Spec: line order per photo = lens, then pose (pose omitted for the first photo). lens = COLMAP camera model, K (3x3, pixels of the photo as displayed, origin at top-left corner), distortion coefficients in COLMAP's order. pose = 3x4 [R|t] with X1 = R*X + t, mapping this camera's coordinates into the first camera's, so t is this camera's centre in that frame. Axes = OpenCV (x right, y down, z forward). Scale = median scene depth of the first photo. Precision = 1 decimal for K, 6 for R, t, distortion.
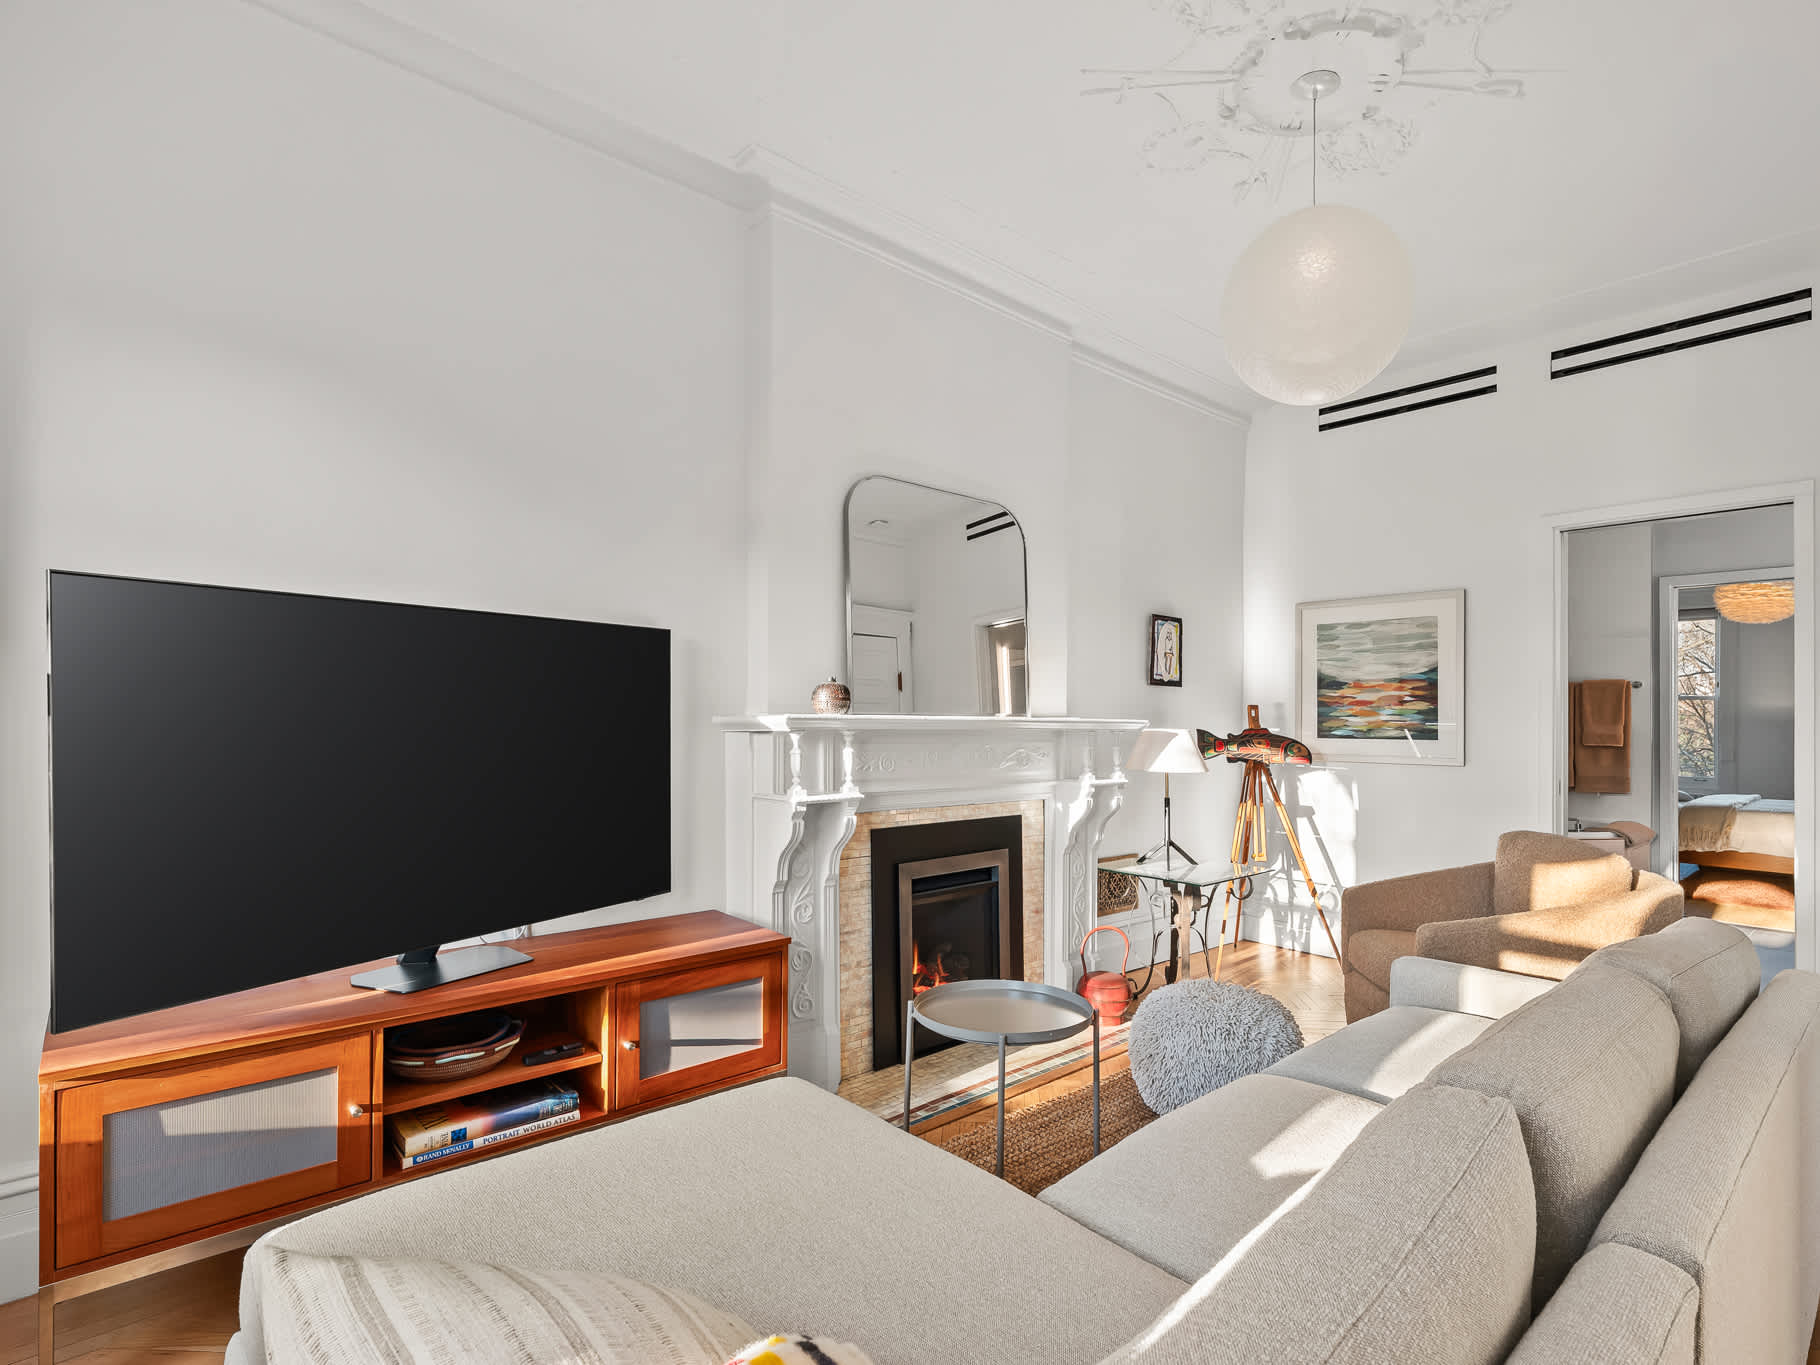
lens RADIAL K [[898.6, 0, 953.8], [0, 898.6, 724.9], [0, 0, 1]] dist [0.001094, -0.000158]
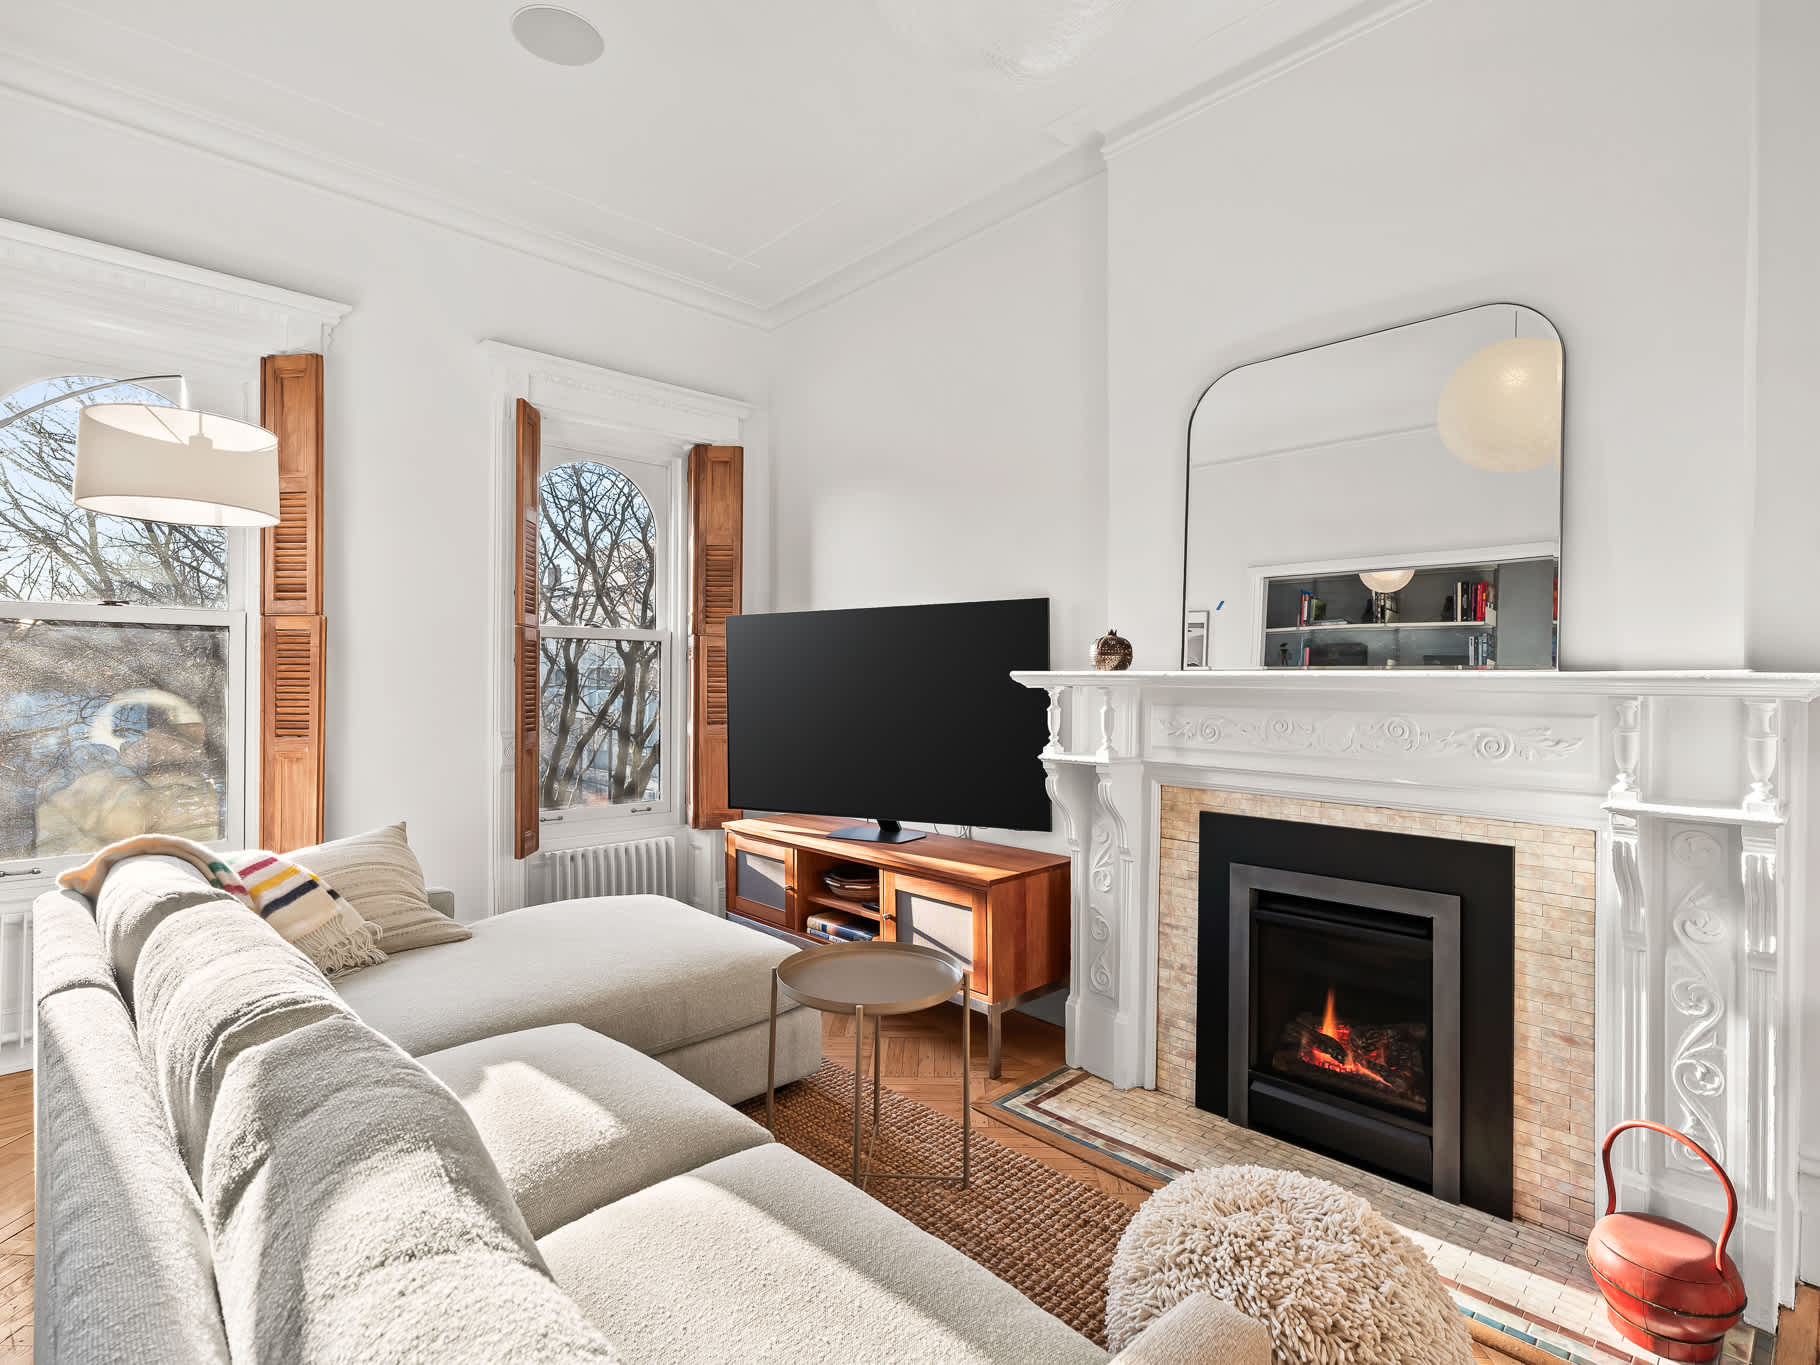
lens RADIAL K [[898.6, 0, 911.9], [0, 898.6, 679.7], [0, 0, 1]] dist [0.001094, -0.000158]
pose [[0.035937, -0.005005, -0.999342, 0.726062], [-0.008243, 0.999952, -0.005305, 0.002939], [0.999320, 0.008429, 0.035894, 0.712134]]
